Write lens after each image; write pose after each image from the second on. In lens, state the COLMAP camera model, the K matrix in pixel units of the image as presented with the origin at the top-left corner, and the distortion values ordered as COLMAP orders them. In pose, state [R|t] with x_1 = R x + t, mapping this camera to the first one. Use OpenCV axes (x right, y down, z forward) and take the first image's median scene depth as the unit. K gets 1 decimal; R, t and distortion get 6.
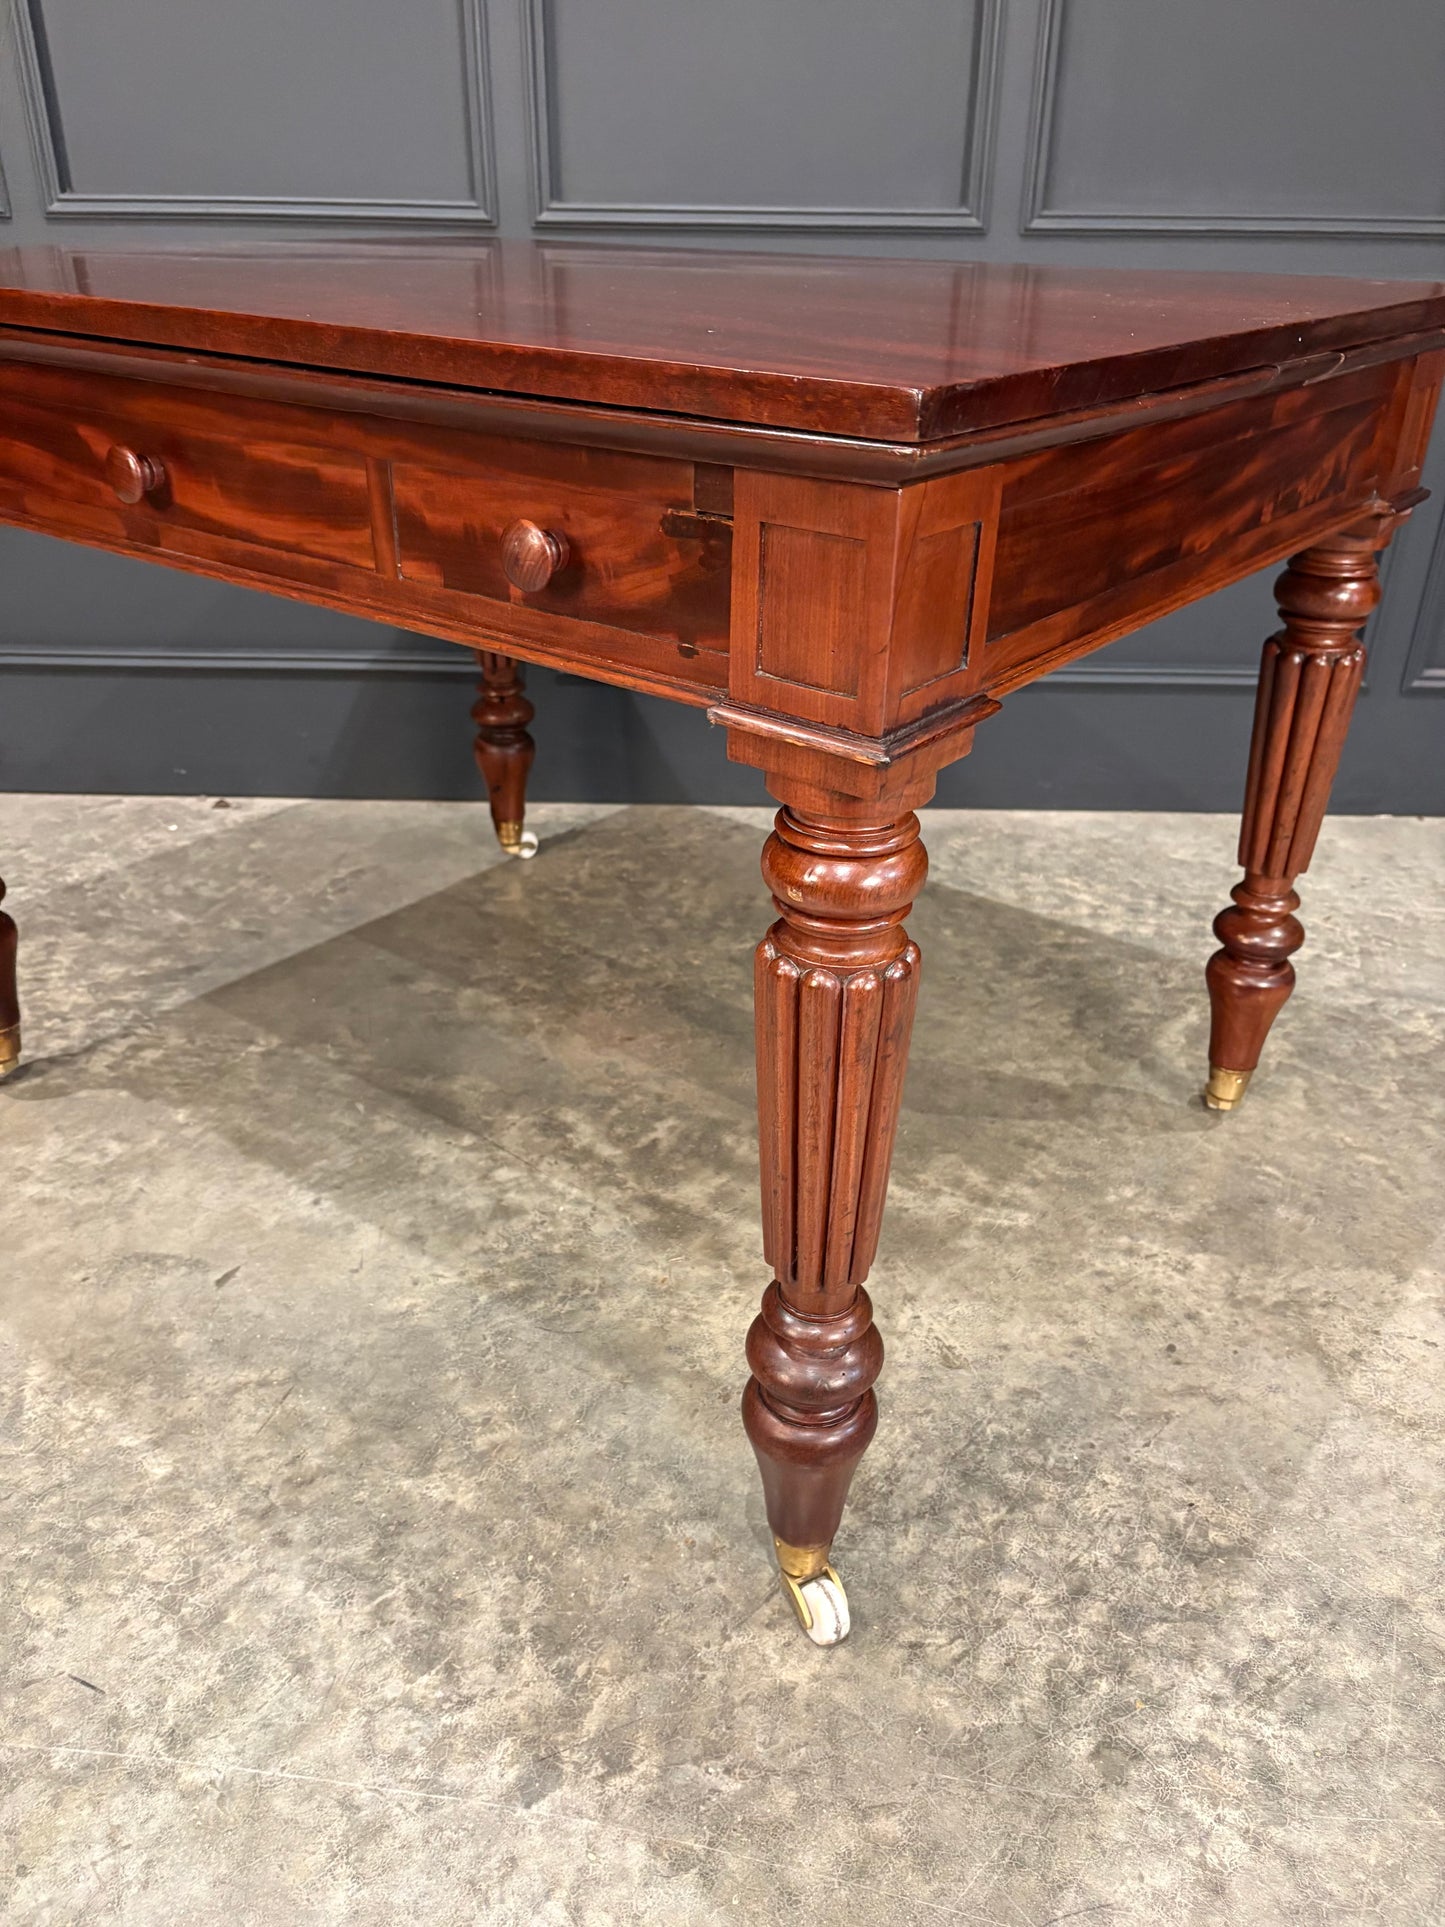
lens RADIAL K [[1410.5, 0, 721.3], [0, 1410.5, 997.3], [0, 0, 1]] dist [-0.003201, 0.024274]
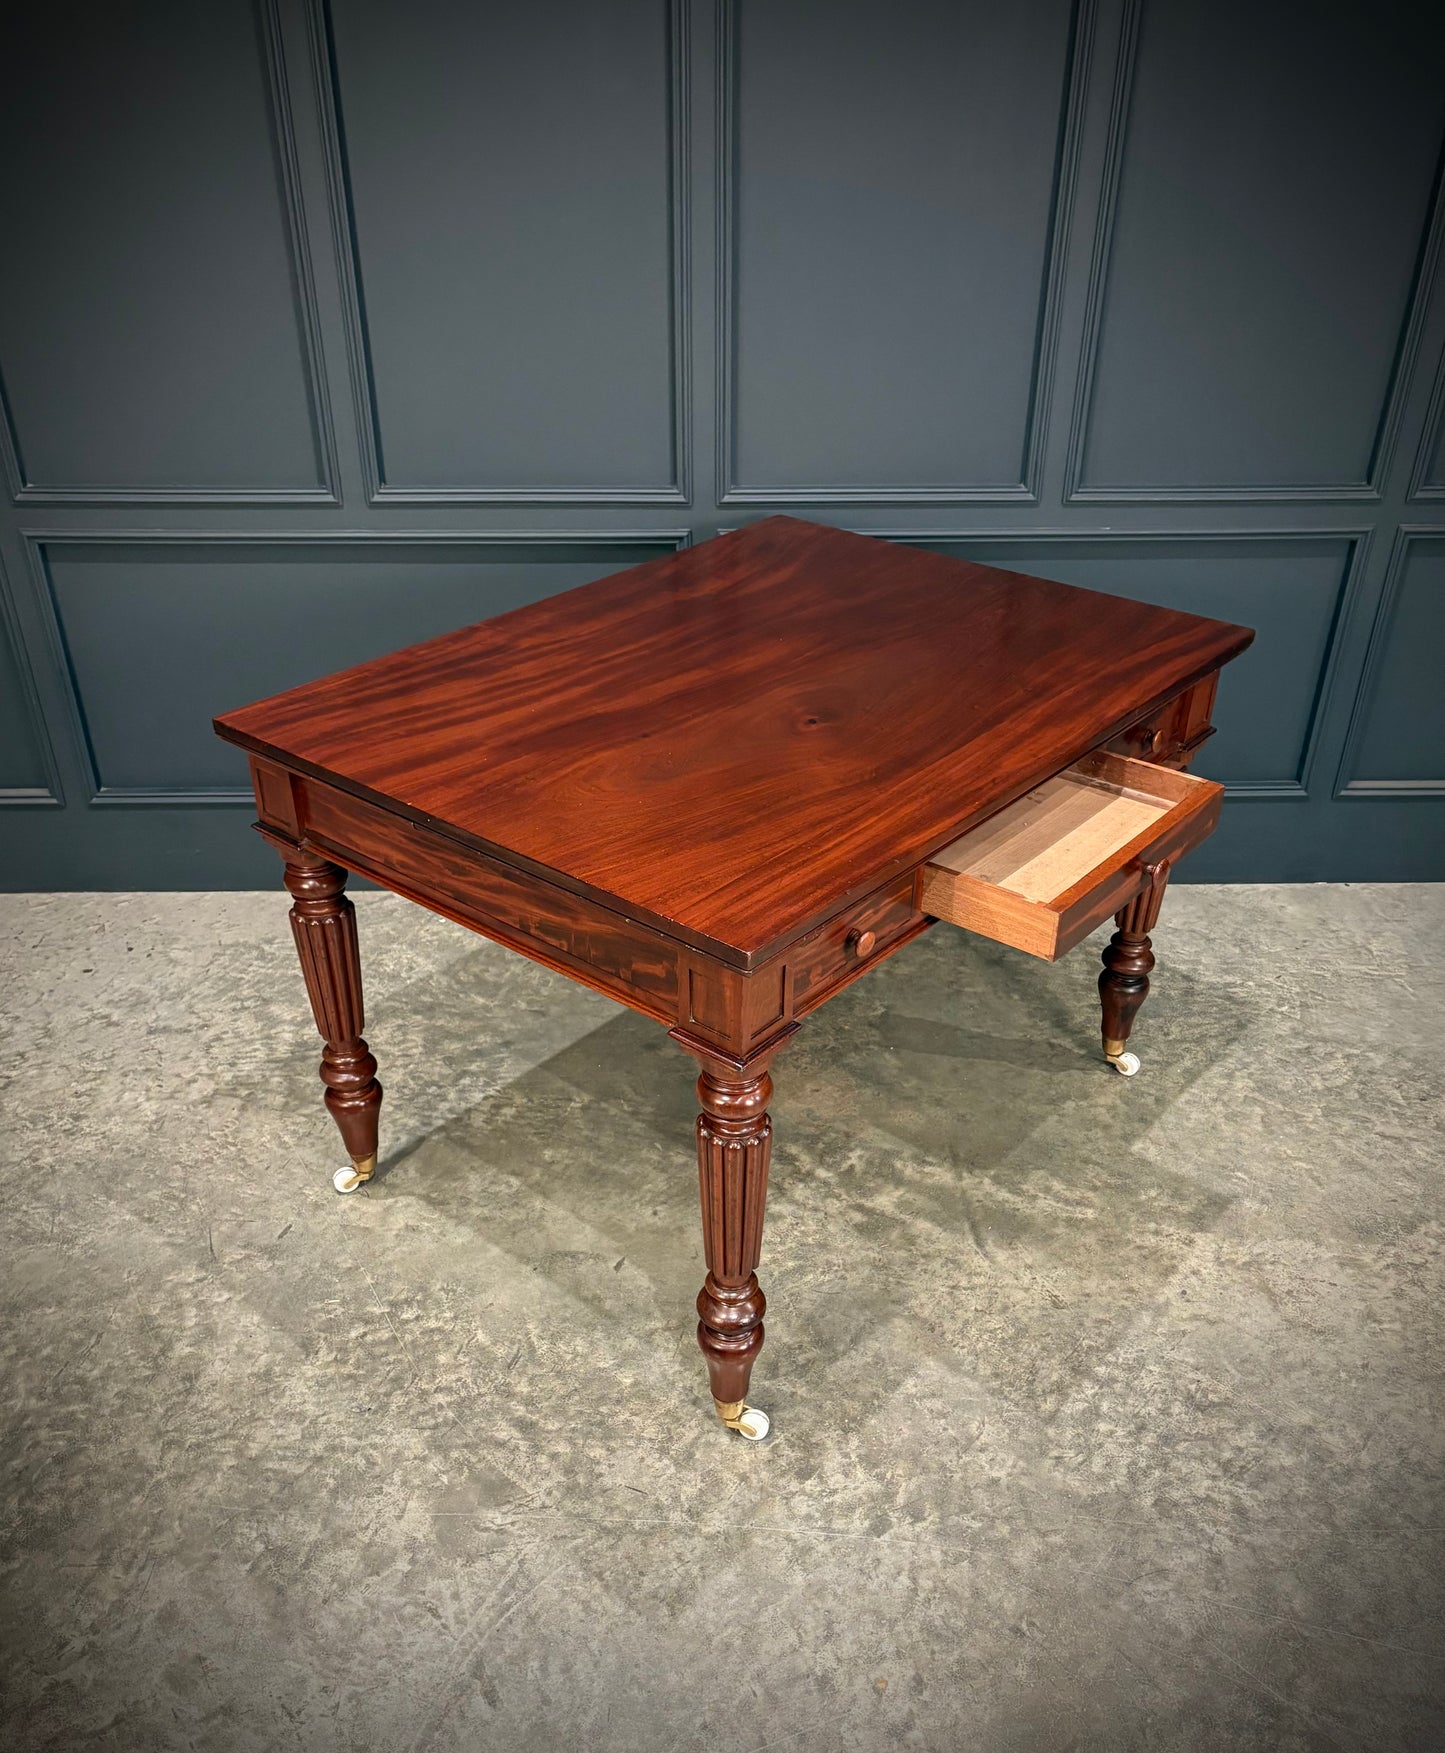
lens RADIAL K [[1428.8, 0, 707.7], [0, 1428.8, 991.6], [0, 0, 1]] dist [-0.019176, 0.048171]
pose [[0.999474, -0.026984, 0.017972, -0.303268], [0.025677, 0.997262, 0.069351, -0.270974], [-0.019795, -0.068853, 0.997430, -0.748244]]
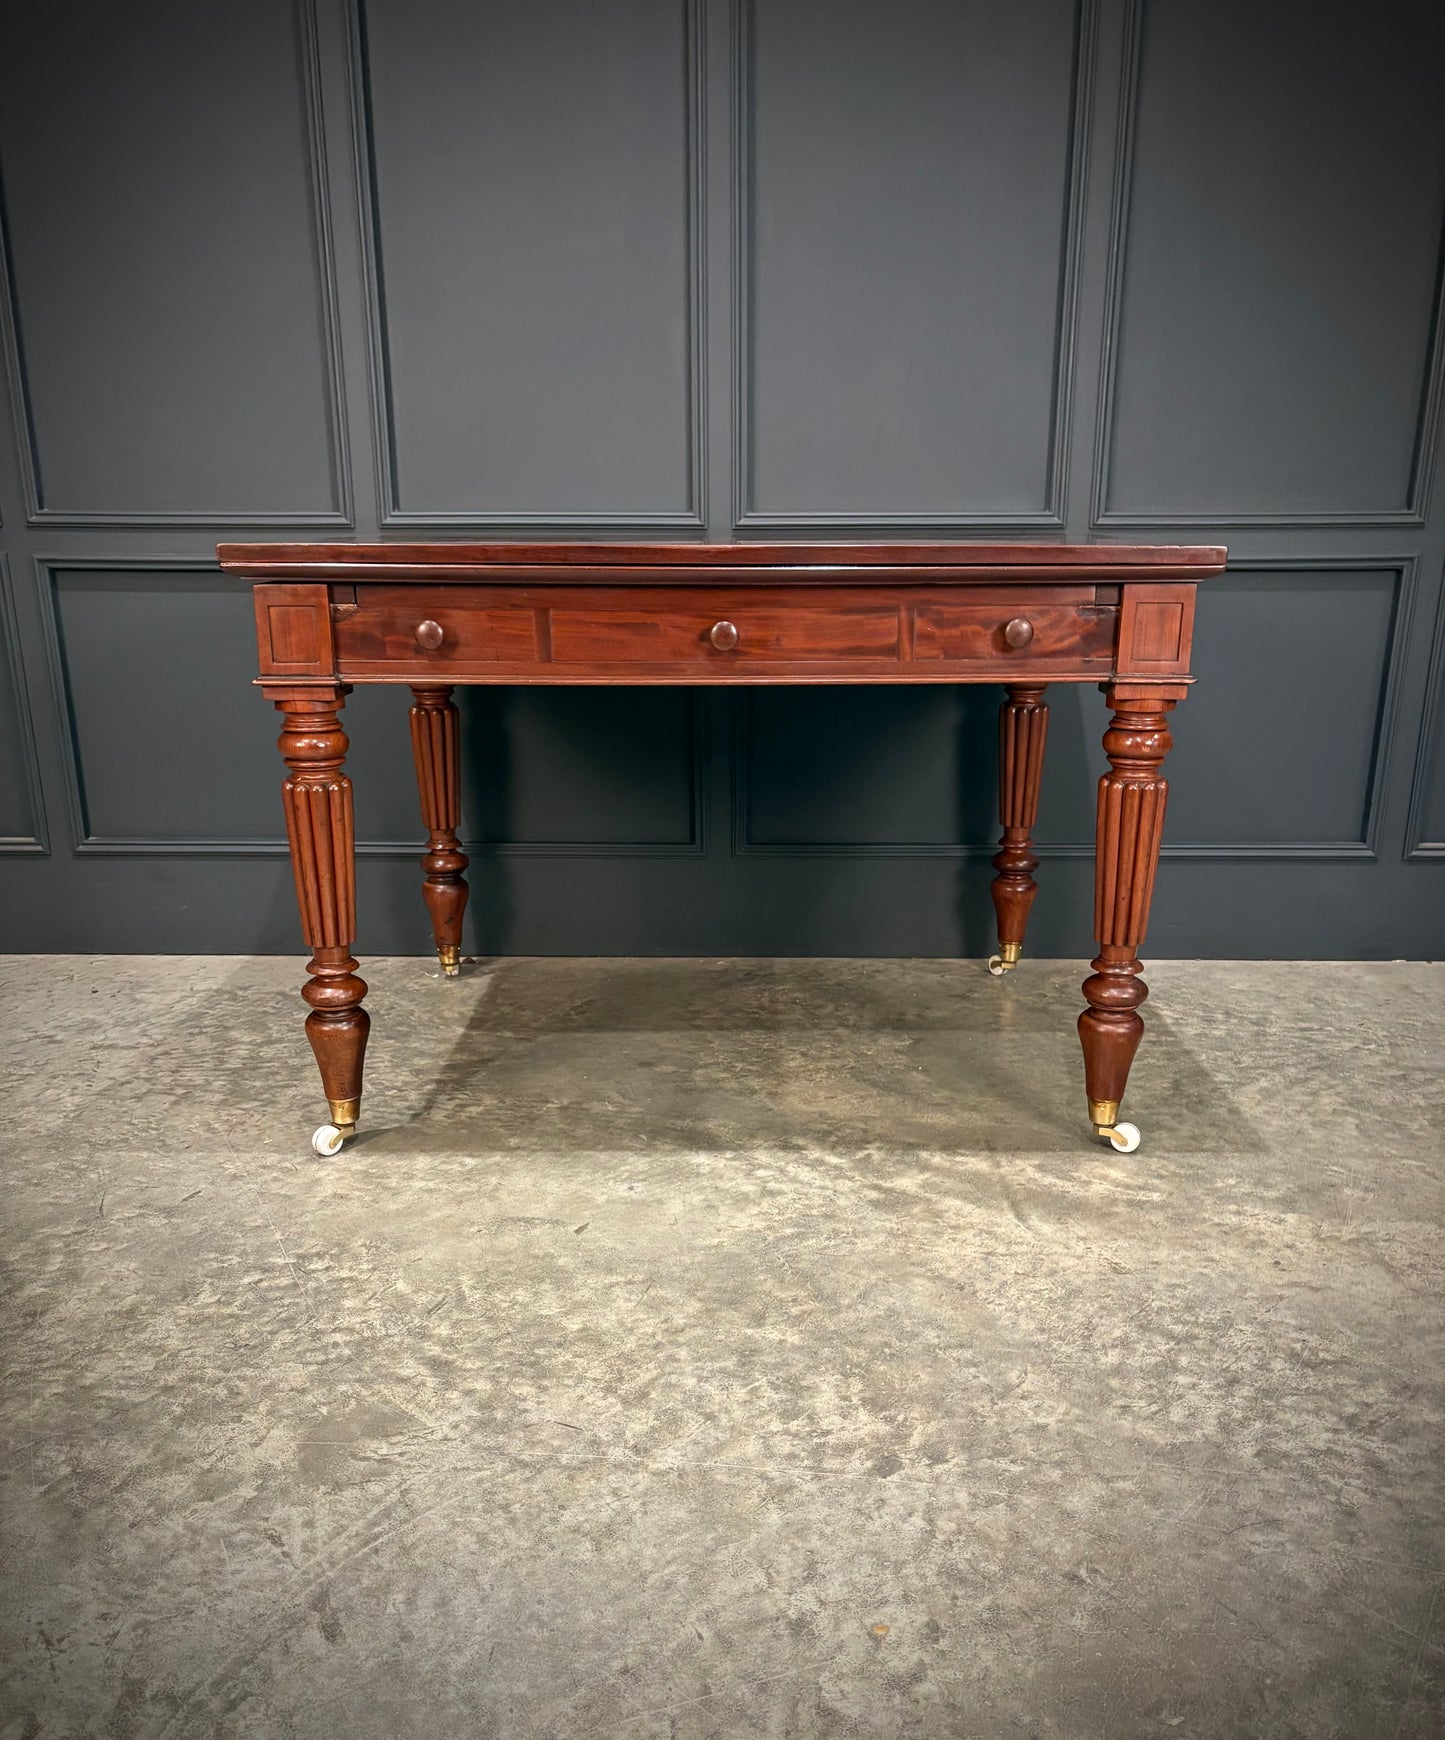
lens RADIAL K [[1407.6, 0, 723.5], [0, 1407.6, 1012.5], [0, 0, 1]] dist [-0.019612, 0.053428]
pose [[0.999850, -0.010257, -0.013968, -0.215588], [0.007592, 0.983829, -0.178948, 0.268374], [0.015578, 0.178815, 0.983759, -0.433216]]
